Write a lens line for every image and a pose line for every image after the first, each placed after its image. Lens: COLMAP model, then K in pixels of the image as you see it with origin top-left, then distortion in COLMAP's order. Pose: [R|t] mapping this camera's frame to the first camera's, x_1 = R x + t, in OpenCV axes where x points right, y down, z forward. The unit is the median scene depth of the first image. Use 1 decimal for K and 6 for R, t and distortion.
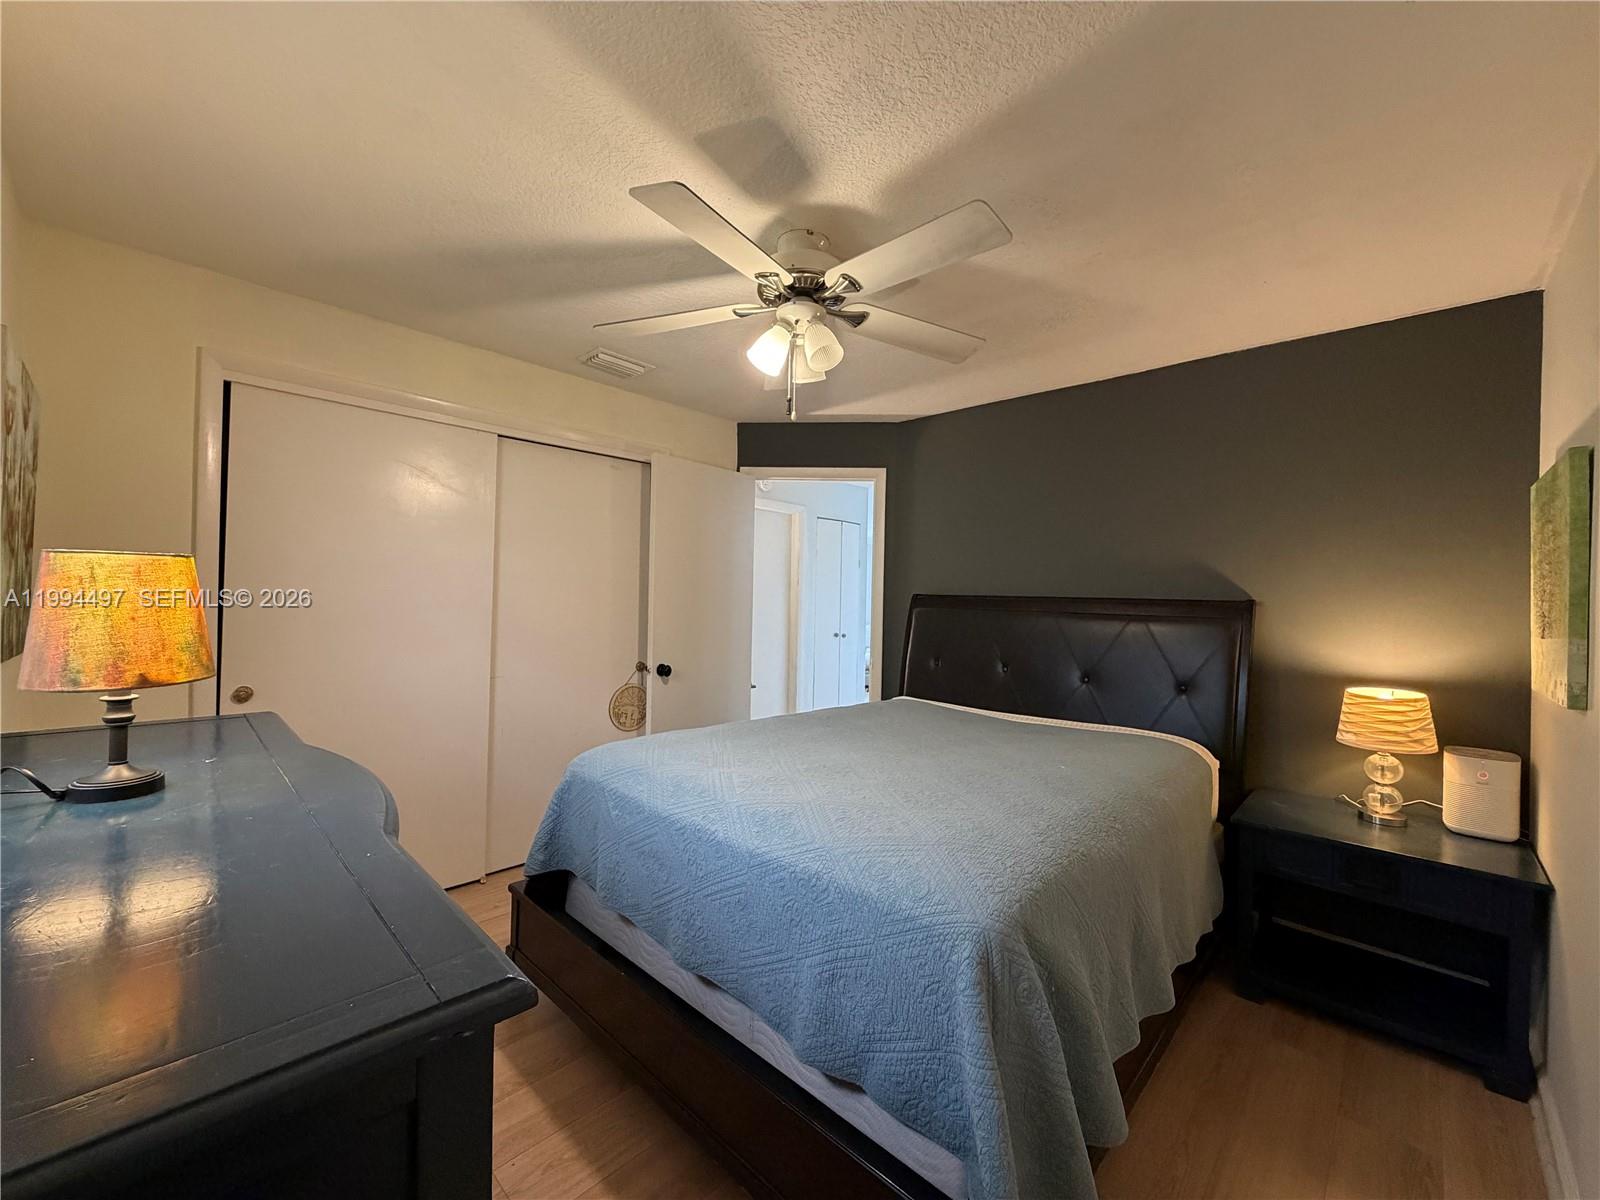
lens RADIAL K [[636.4, 0, 794.4], [0, 636.4, 601.4], [0, 0, 1]] dist [-0.000594, 0.000347]
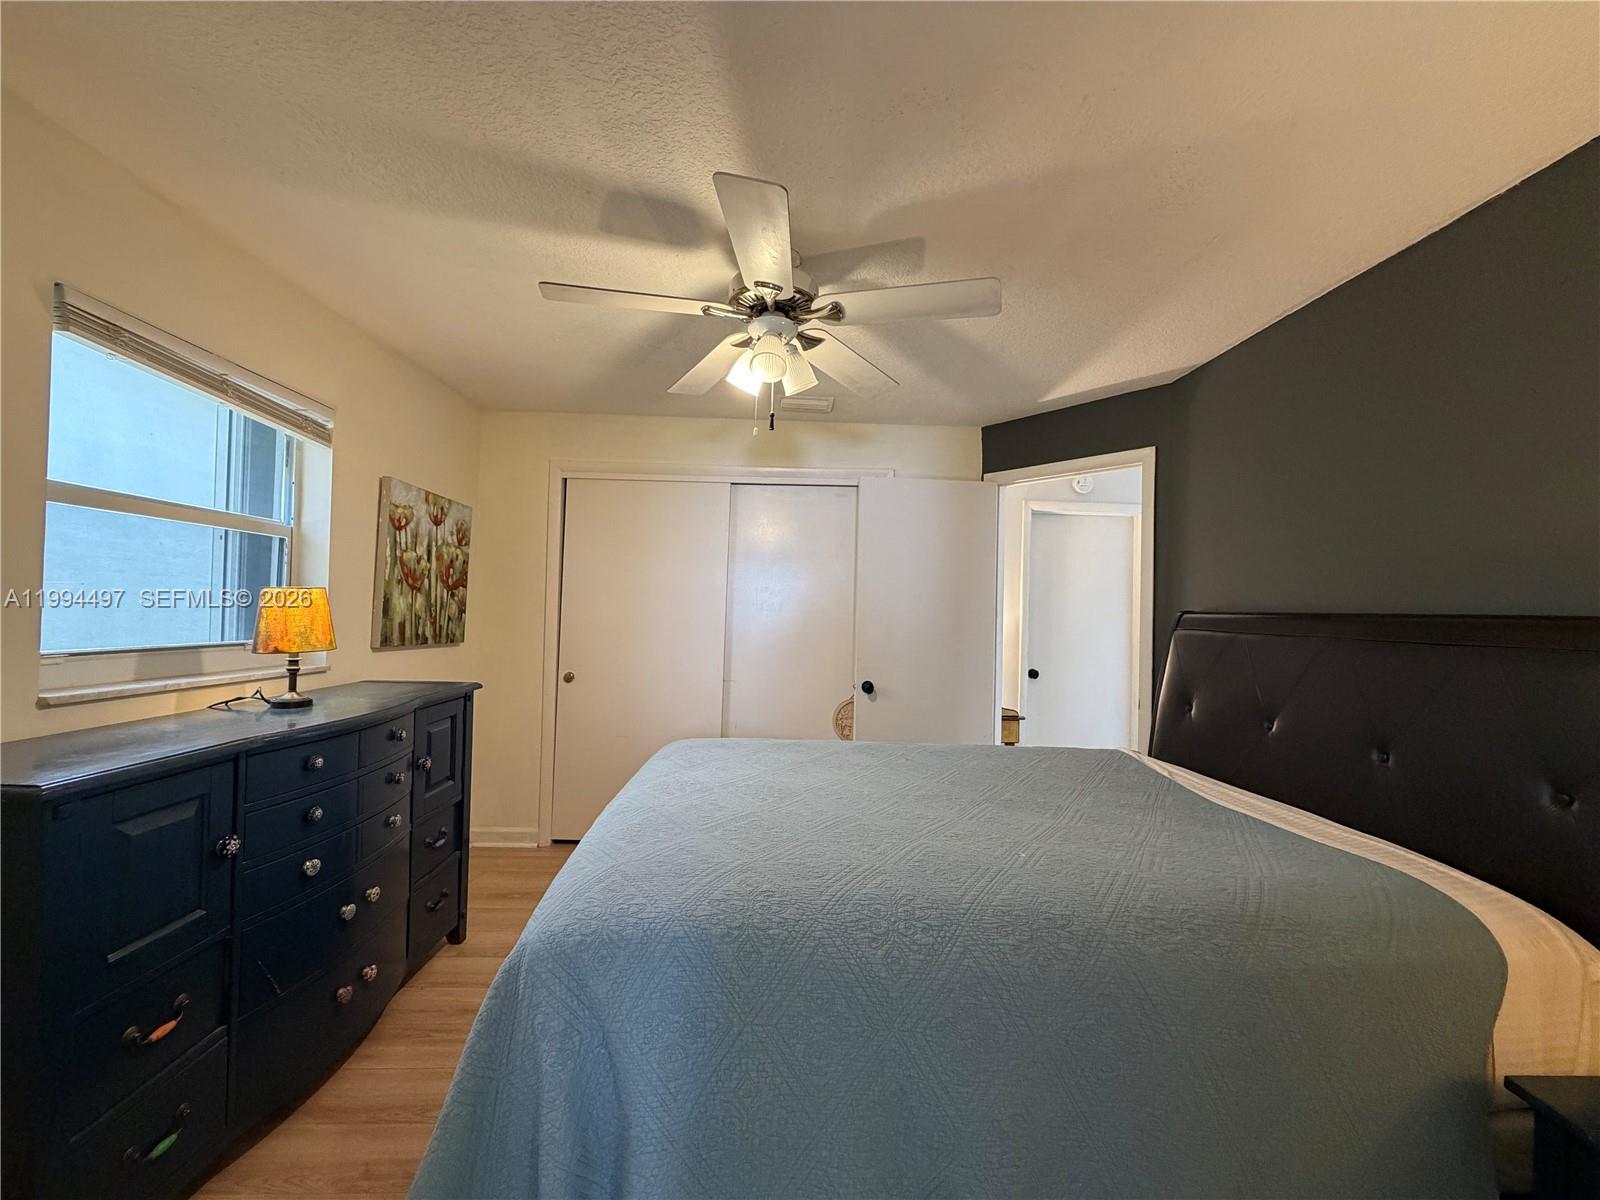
lens RADIAL K [[636.4, 0, 794.4], [0, 636.4, 601.4], [0, 0, 1]] dist [-0.000594, 0.000347]
pose [[0.714059, -0.015211, -0.699920, 0.542721], [-0.010028, 0.999439, -0.031951, 0.006271], [0.700013, 0.029834, 0.713506, 0.241140]]
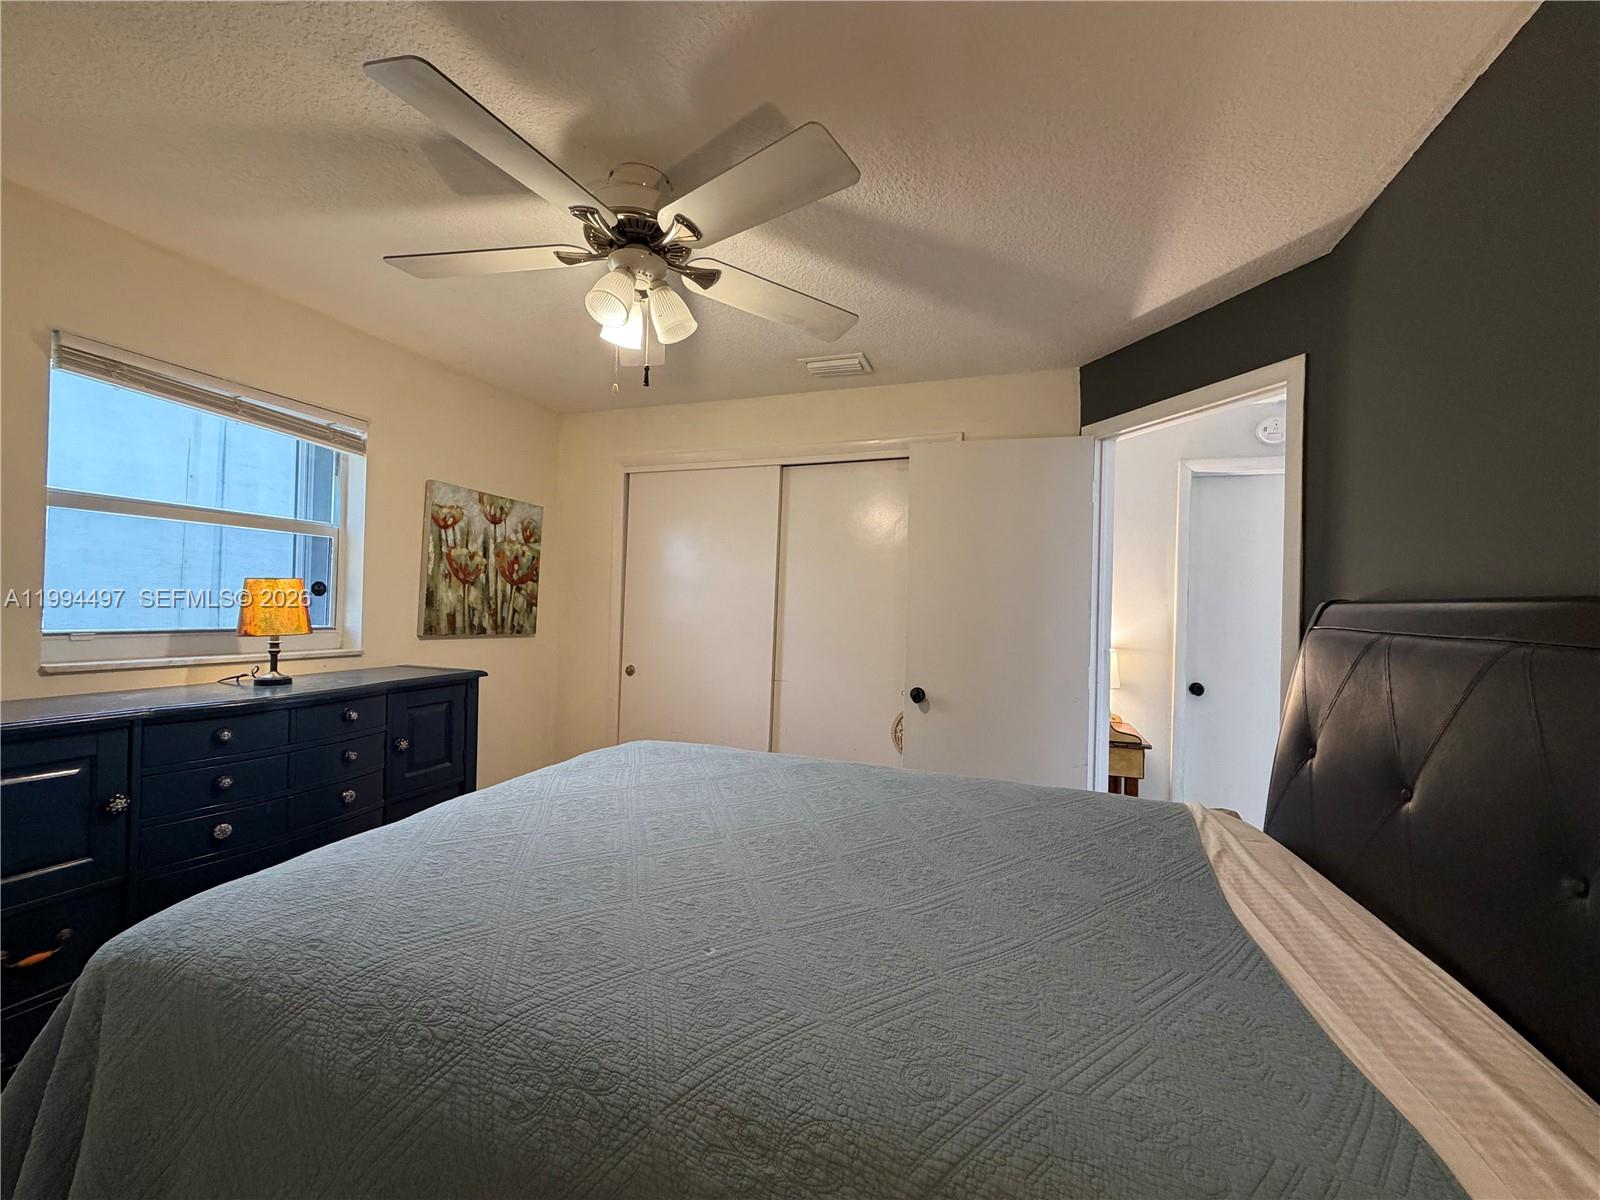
lens RADIAL K [[636.4, 0, 794.4], [0, 636.4, 601.4], [0, 0, 1]] dist [-0.000594, 0.000347]
pose [[0.411370, -0.017537, -0.911300, 0.644779], [-0.018542, 0.999447, -0.027604, 0.012610], [0.911280, 0.028253, 0.410817, 0.636121]]
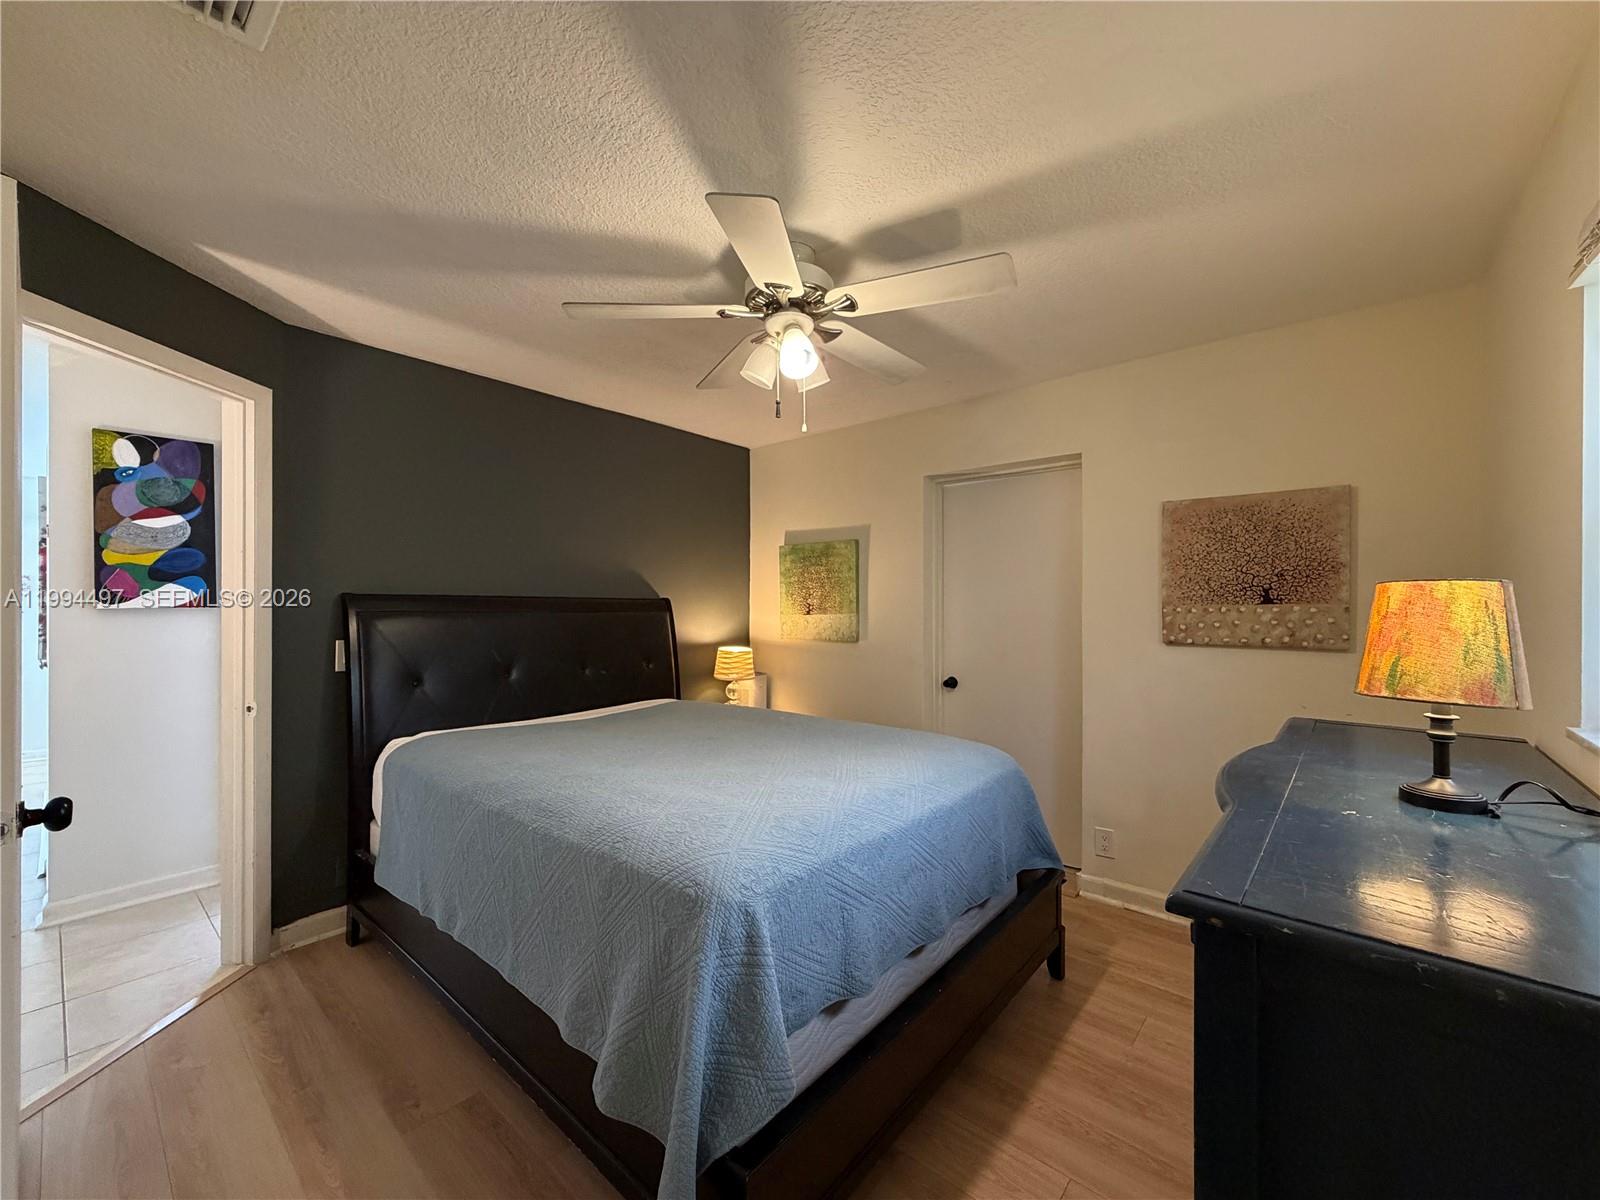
lens RADIAL K [[636.4, 0, 794.4], [0, 636.4, 601.4], [0, 0, 1]] dist [-0.000594, 0.000347]
pose [[-0.056274, -0.019021, 0.998234, -0.751071], [-0.001420, 0.999819, 0.018971, -0.023421], [-0.998414, -0.000349, -0.056291, 0.781945]]
